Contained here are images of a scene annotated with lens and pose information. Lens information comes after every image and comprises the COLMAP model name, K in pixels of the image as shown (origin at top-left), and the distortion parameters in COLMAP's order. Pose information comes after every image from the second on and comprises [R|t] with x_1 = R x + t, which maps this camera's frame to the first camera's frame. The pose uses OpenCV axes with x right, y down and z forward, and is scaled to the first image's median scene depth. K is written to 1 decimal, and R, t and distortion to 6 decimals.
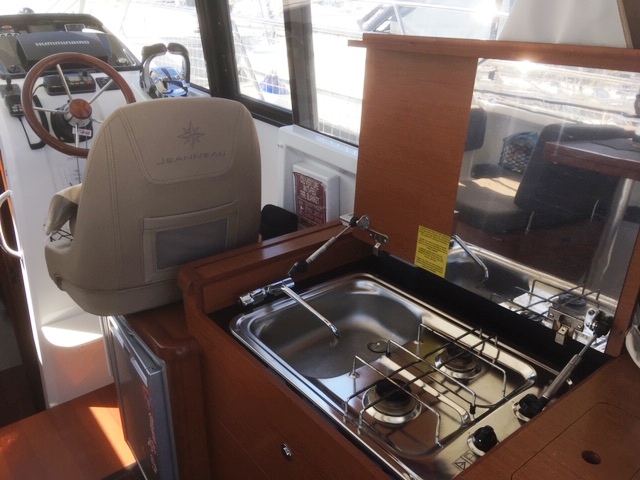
lens RADIAL K [[544.6, 0, 320.0], [0, 544.6, 240.0], [0, 0, 1]] dist [-0.000374, 0.001853]
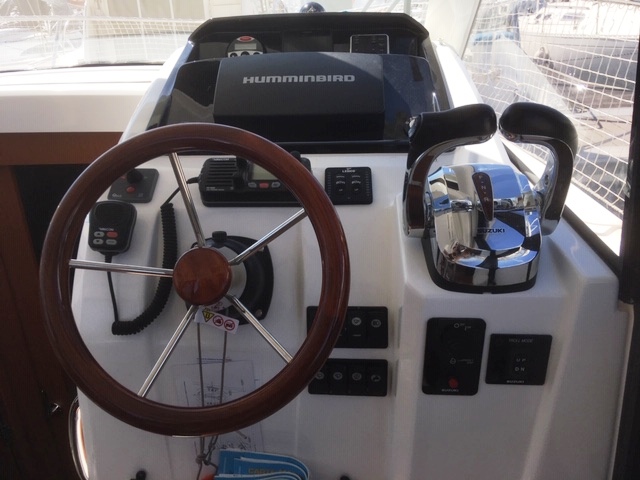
lens RADIAL K [[549.8, 0, 320.0], [0, 549.8, 240.0], [0, 0, 1]] dist [0.118741, 0.003546]
pose [[0.758630, 0.234988, -0.607668, -0.225433], [-0.246232, 0.966926, 0.066511, -0.424326], [0.603200, 0.099170, 0.791401, 1.043297]]
